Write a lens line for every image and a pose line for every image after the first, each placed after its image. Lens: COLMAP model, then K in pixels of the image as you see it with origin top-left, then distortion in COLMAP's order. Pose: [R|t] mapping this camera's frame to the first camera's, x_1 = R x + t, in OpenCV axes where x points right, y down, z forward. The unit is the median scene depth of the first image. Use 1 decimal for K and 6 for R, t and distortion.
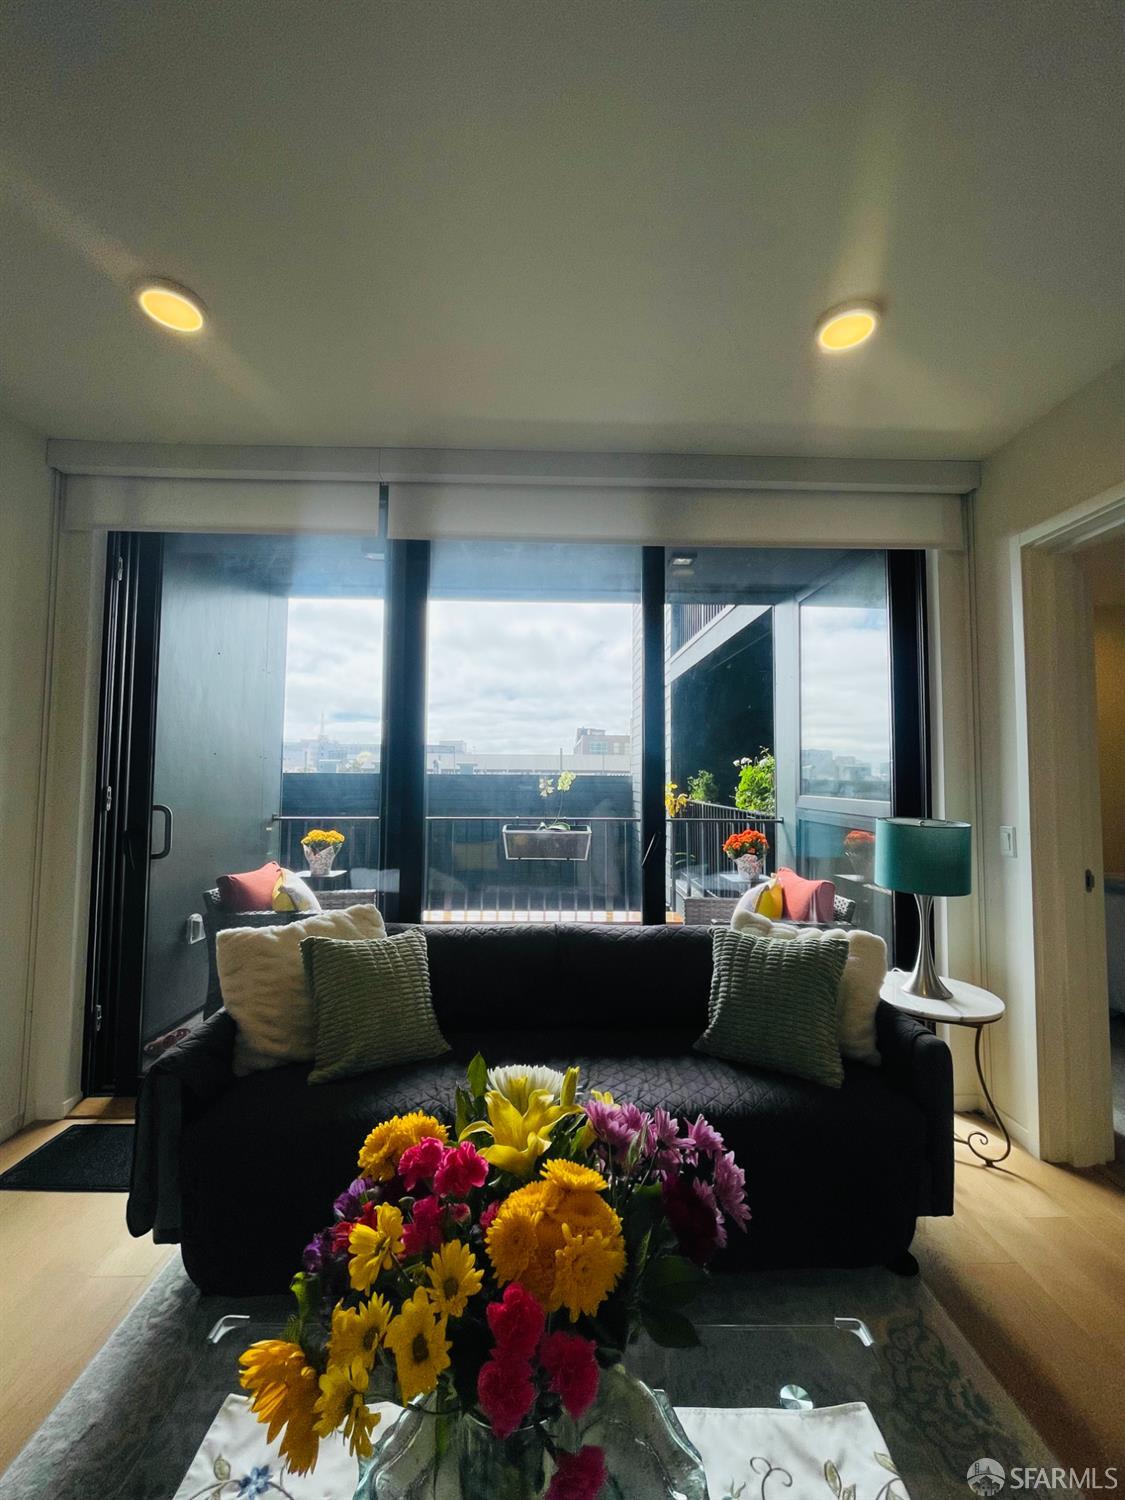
lens RADIAL K [[601.8, 0, 563.8], [0, 601.8, 741.7], [0, 0, 1]] dist [-0.000070, 0.000074]
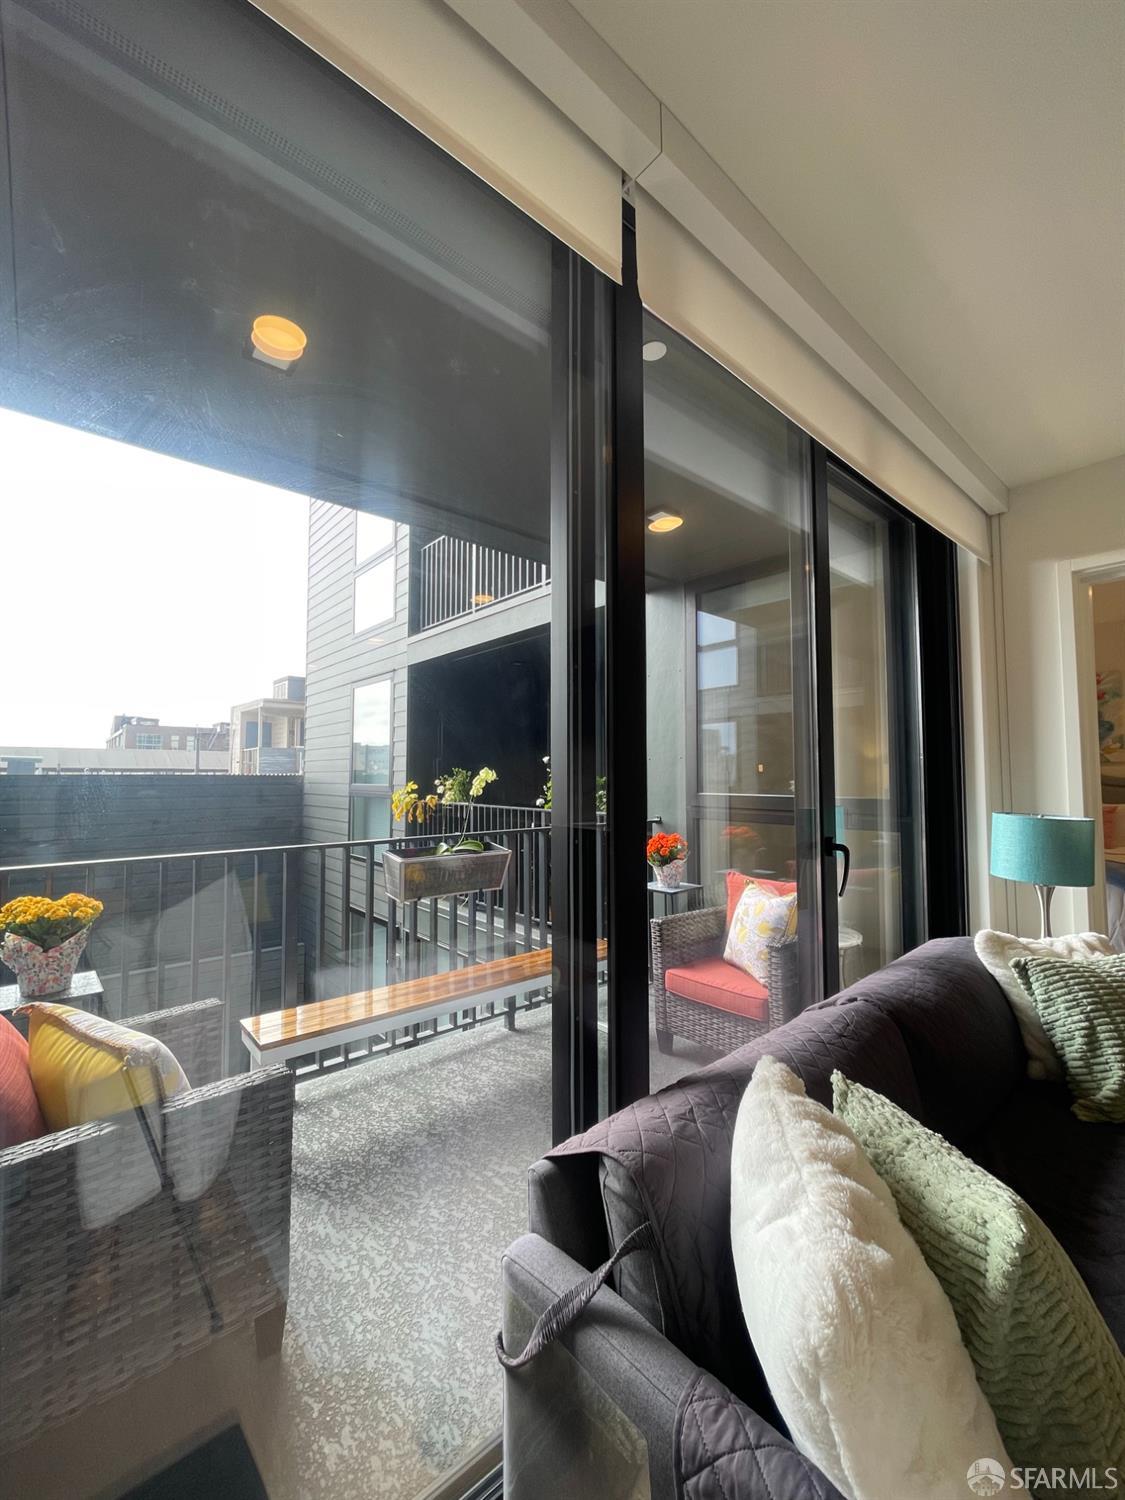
lens RADIAL K [[601.8, 0, 559.1], [0, 601.8, 747.2], [0, 0, 1]] dist [-0.000070, 0.000074]
pose [[0.778584, 0.023541, 0.627098, -0.507896], [-0.030553, 0.999533, 0.000412, 0.027352], [-0.626796, -0.019481, 0.778940, 0.515520]]
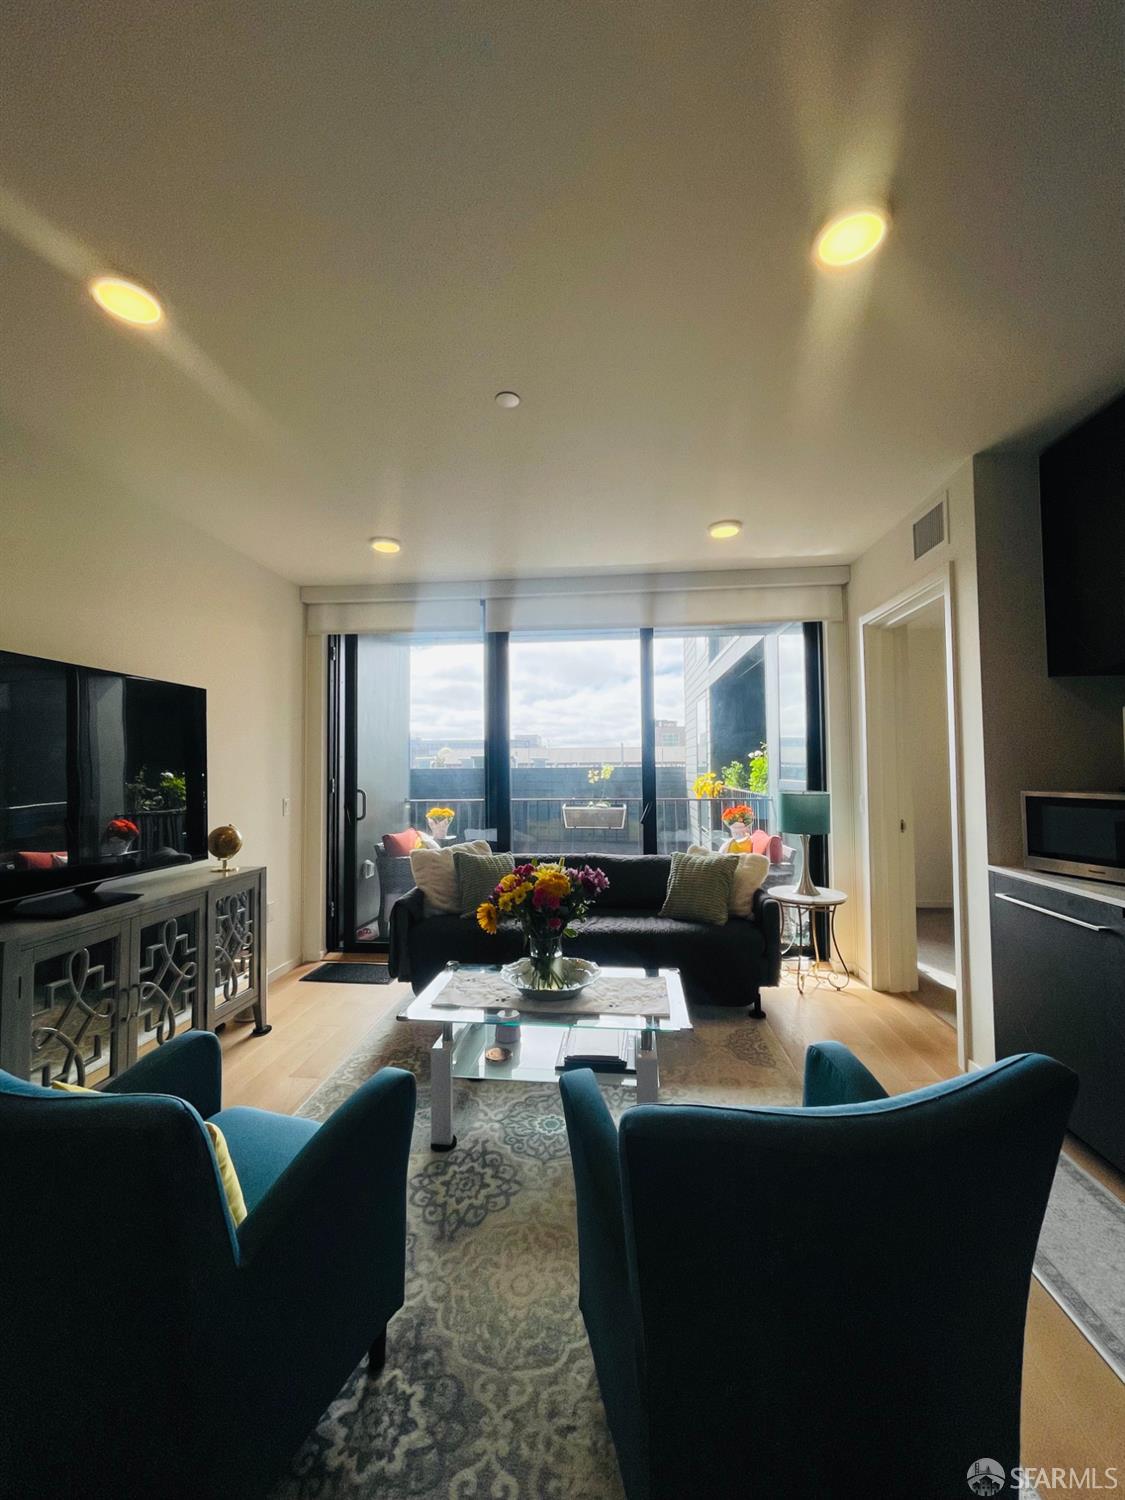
lens RADIAL K [[601.8, 0, 563.8], [0, 601.8, 747.8], [0, 0, 1]] dist [-0.000070, 0.000074]
pose [[0.992186, -0.020841, -0.123018, 0.104010], [0.023745, 0.999472, 0.022192, -0.031475], [0.122491, -0.024940, 0.992156, -0.532649]]
